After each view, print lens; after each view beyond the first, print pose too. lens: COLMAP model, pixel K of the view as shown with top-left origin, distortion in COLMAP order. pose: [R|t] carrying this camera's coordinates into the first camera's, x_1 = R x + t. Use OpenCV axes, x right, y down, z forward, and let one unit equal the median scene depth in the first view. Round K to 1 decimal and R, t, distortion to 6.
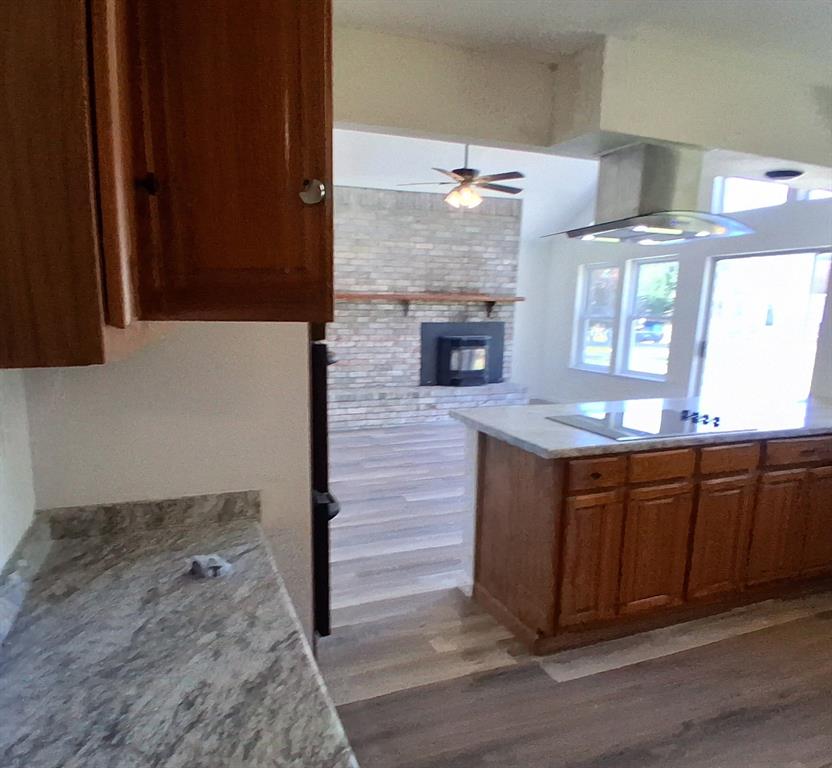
lens RADIAL K [[608.8, 0, 414.9], [0, 608.8, 455.1], [0, 0, 1]] dist [-0.001707, -0.007187]
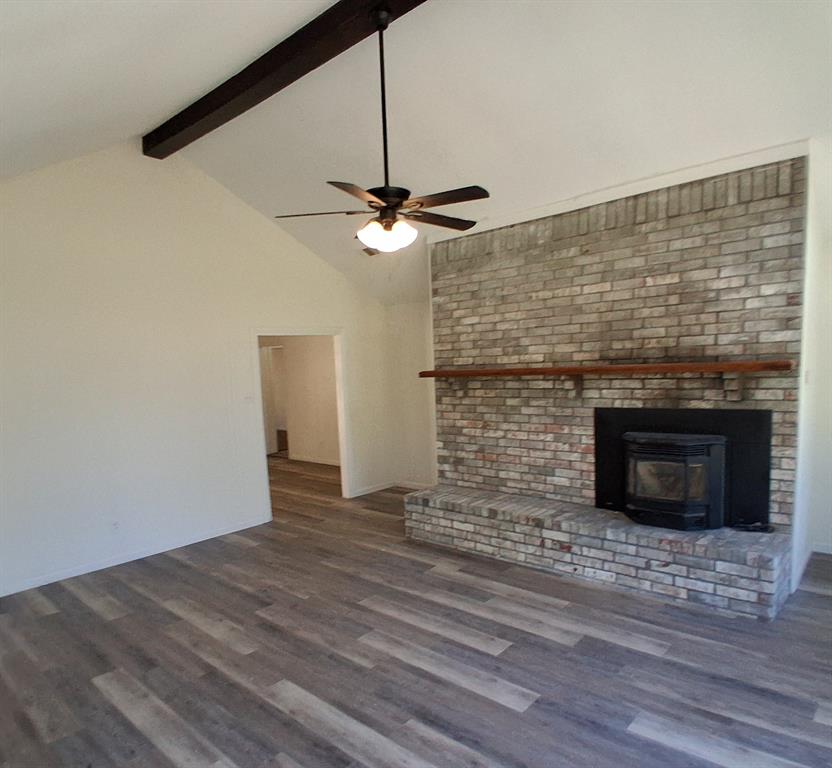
lens RADIAL K [[573.6, 0, 410.0], [0, 573.6, 412.6], [0, 0, 1]] dist [0.030017, -0.060564]
pose [[0.431473, 0.055353, -0.900426, 0.547174], [-0.148994, 0.988781, -0.010612, -0.212556], [0.889737, 0.138737, 0.434880, 0.687160]]
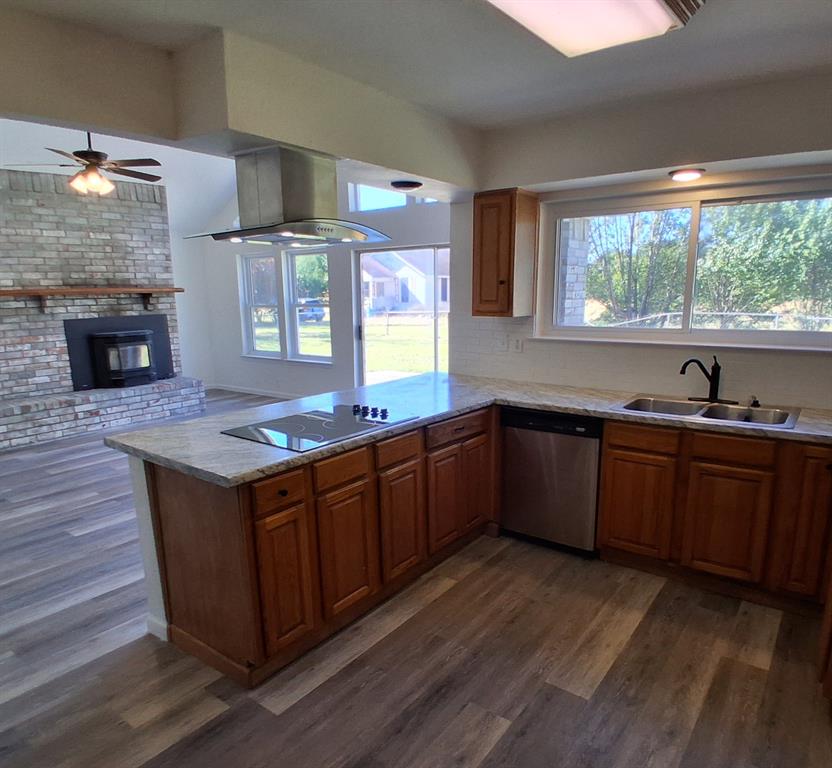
lens RADIAL K [[573.6, 0, 419.0], [0, 573.6, 430.9], [0, 0, 1]] dist [0.030017, -0.060564]
pose [[0.855479, -0.147714, 0.496323, 0.016124], [0.145233, 0.988426, 0.043842, -0.025324], [-0.497054, 0.034577, 0.867030, 0.036307]]
